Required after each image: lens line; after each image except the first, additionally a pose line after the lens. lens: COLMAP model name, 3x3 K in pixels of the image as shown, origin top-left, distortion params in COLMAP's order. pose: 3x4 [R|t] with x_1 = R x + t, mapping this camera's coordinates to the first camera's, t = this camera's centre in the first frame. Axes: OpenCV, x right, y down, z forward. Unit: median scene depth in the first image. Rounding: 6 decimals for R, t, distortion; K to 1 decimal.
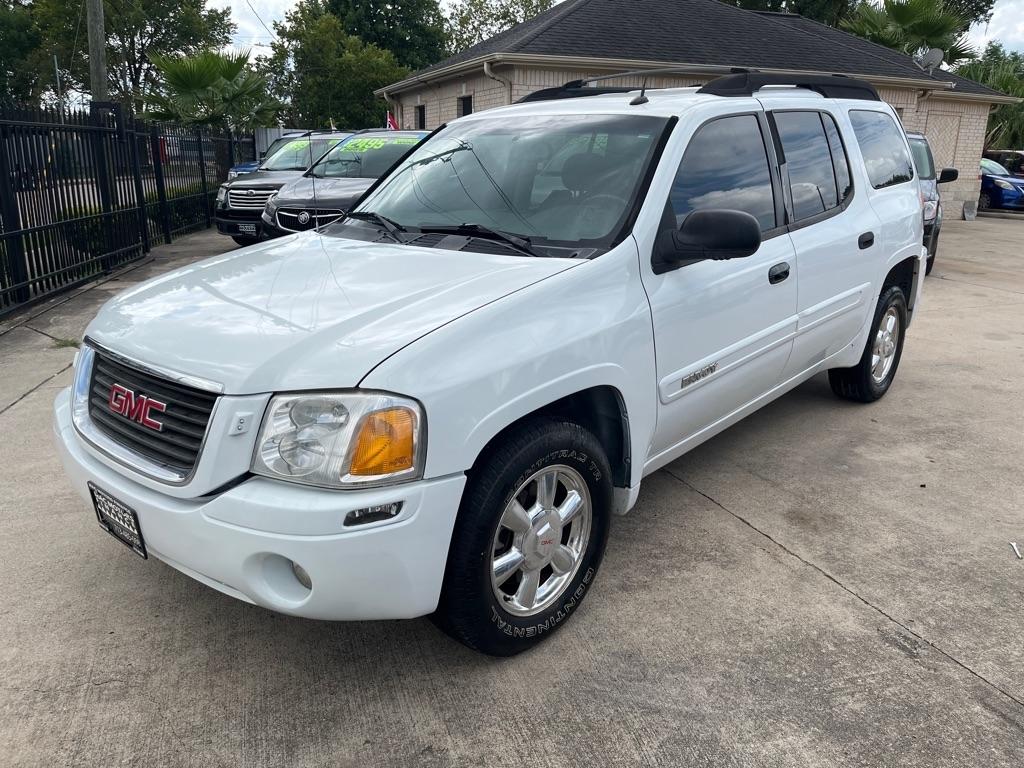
lens RADIAL K [[779.8, 0, 508.7], [0, 779.8, 383.9], [0, 0, 1]] dist [0.083385, -0.128879]
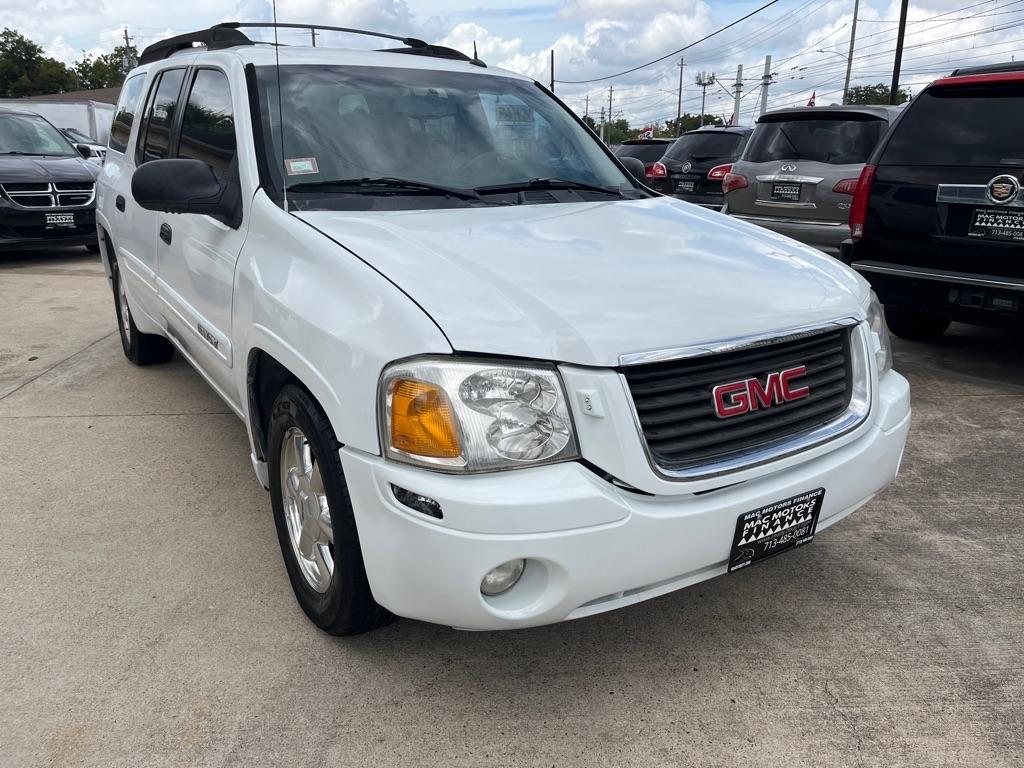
lens RADIAL K [[782.5, 0, 511.9], [0, 782.5, 382.3], [0, 0, 1]] dist [0.077752, -0.124858]
pose [[0.258161, -0.275588, 0.925961, -1.117218], [0.263058, 0.942289, 0.207106, -0.191770], [-0.929598, 0.190115, 0.315758, 0.831248]]
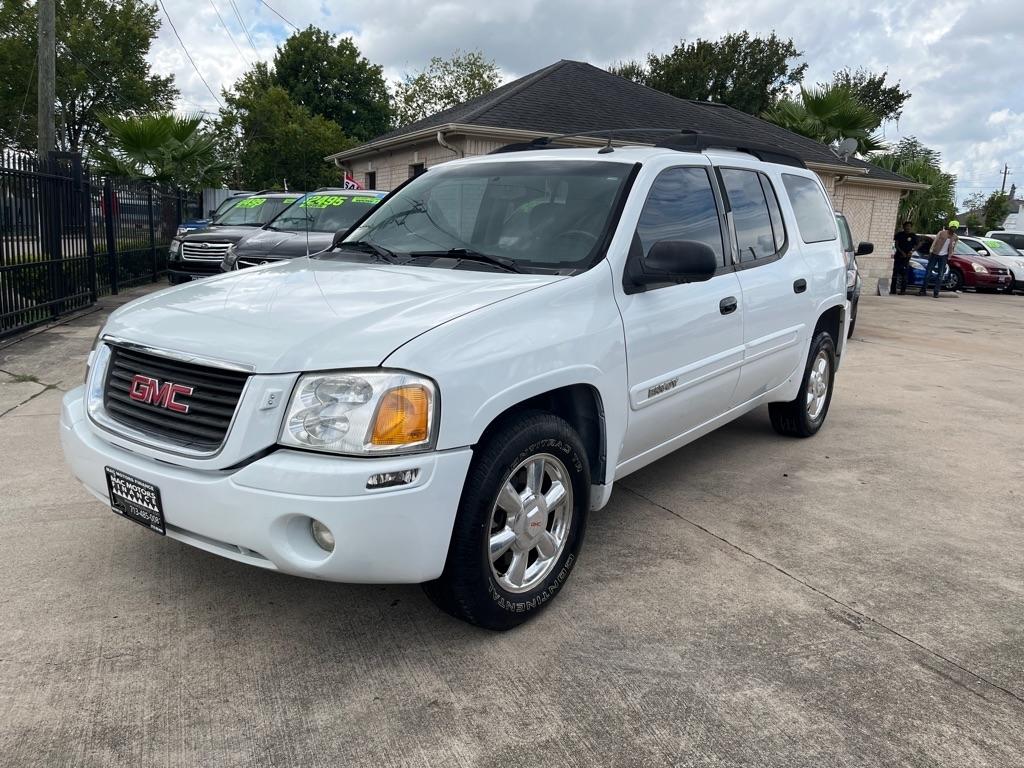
lens RADIAL K [[781.5, 0, 510.7], [0, 781.5, 384.0], [0, 0, 1]] dist [0.077916, -0.123344]
pose [[0.996450, 0.015604, 0.082730, -0.070518], [-0.008137, 0.995923, -0.089836, 0.092135], [-0.083795, 0.088844, 0.992515, -0.095858]]
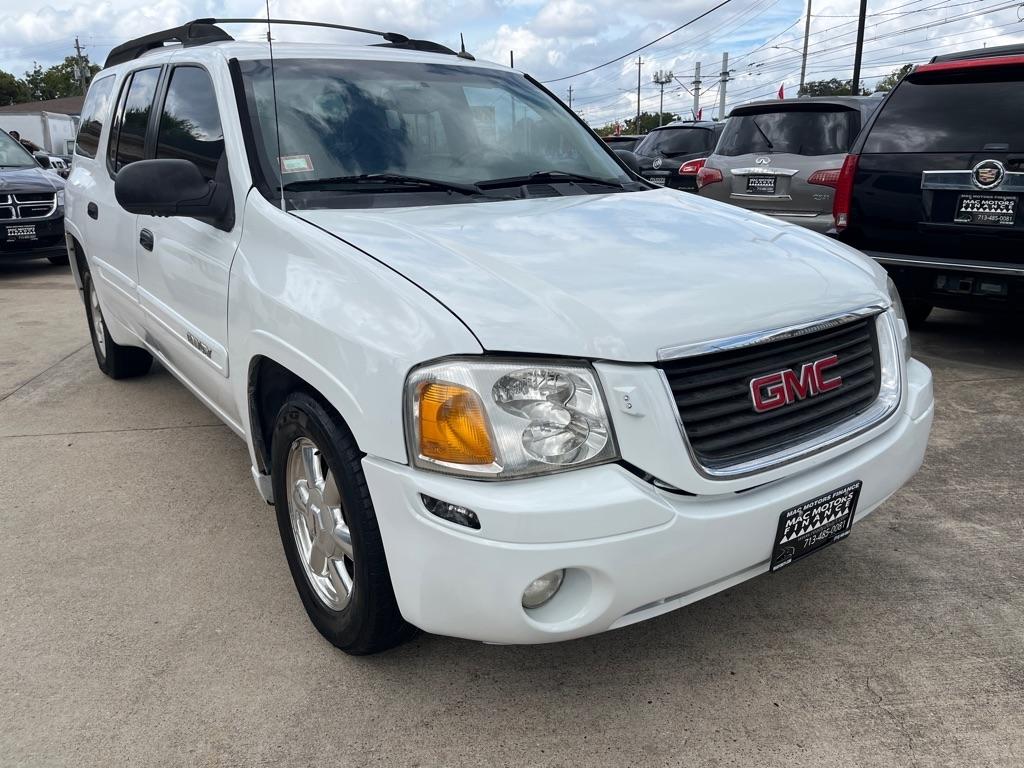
lens RADIAL K [[781.5, 0, 510.7], [0, 781.5, 384.0], [0, 0, 1]] dist [0.077916, -0.123344]
pose [[0.213380, -0.283960, 0.934792, -1.097119], [0.286907, 0.932852, 0.217880, -0.197332], [-0.933891, 0.221707, 0.280522, 0.888140]]
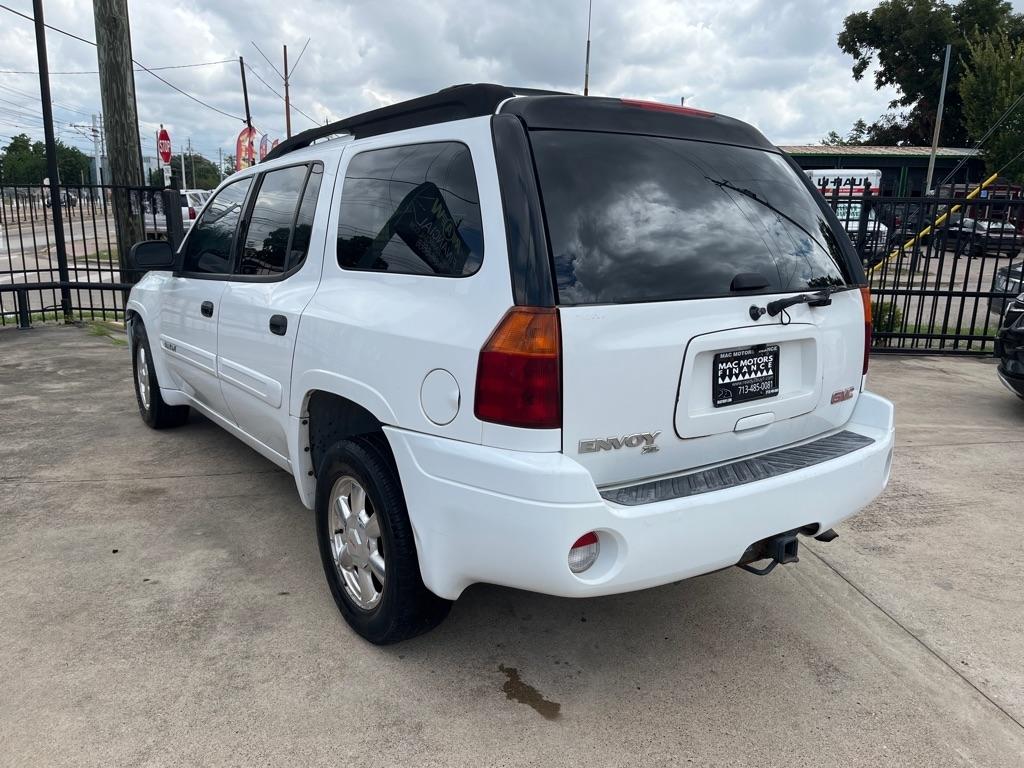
lens RADIAL K [[780.4, 0, 514.7], [0, 780.4, 385.2], [0, 0, 1]] dist [0.078108, -0.121622]
pose [[-0.224465, 0.207720, -0.952086, 1.726997], [-0.287156, 0.919536, 0.268319, -0.603978], [0.931213, 0.333625, -0.146756, 2.050785]]
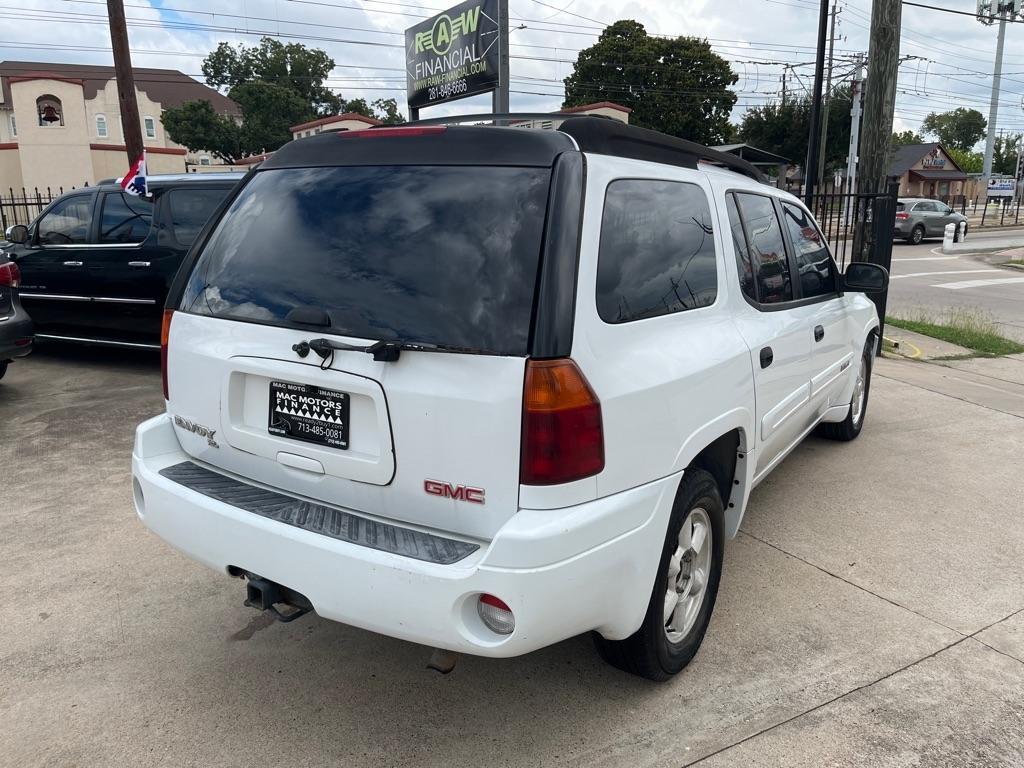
lens RADIAL K [[782.9, 0, 517.6], [0, 782.9, 382.2], [0, 0, 1]] dist [0.081556, -0.129278]
pose [[-0.990848, 0.031720, -0.131199, 0.678633], [-0.036147, 0.874139, 0.484329, -0.909352], [0.130049, 0.484639, -0.864993, 2.933370]]
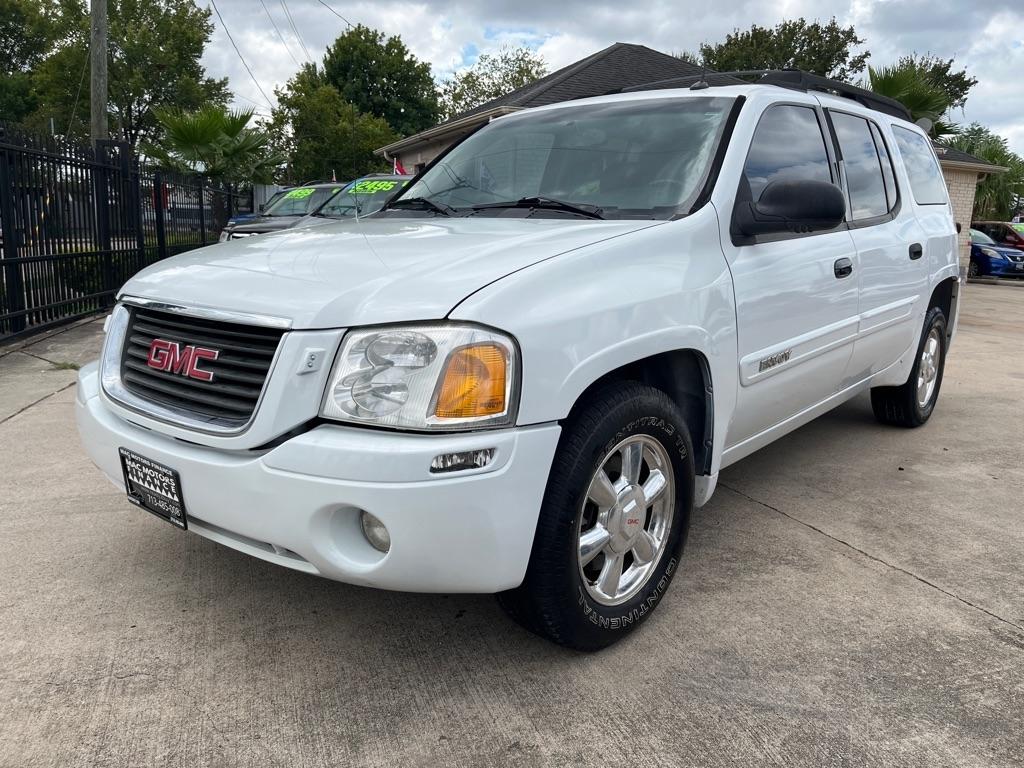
lens RADIAL K [[782.2, 0, 510.5], [0, 782.2, 385.9], [0, 0, 1]] dist [0.082878, -0.130653]
pose [[0.999669, 0.013308, 0.022018, -0.099017], [-0.011351, 0.996167, -0.086737, 0.111841], [-0.023088, 0.086458, 0.995988, 0.083426]]
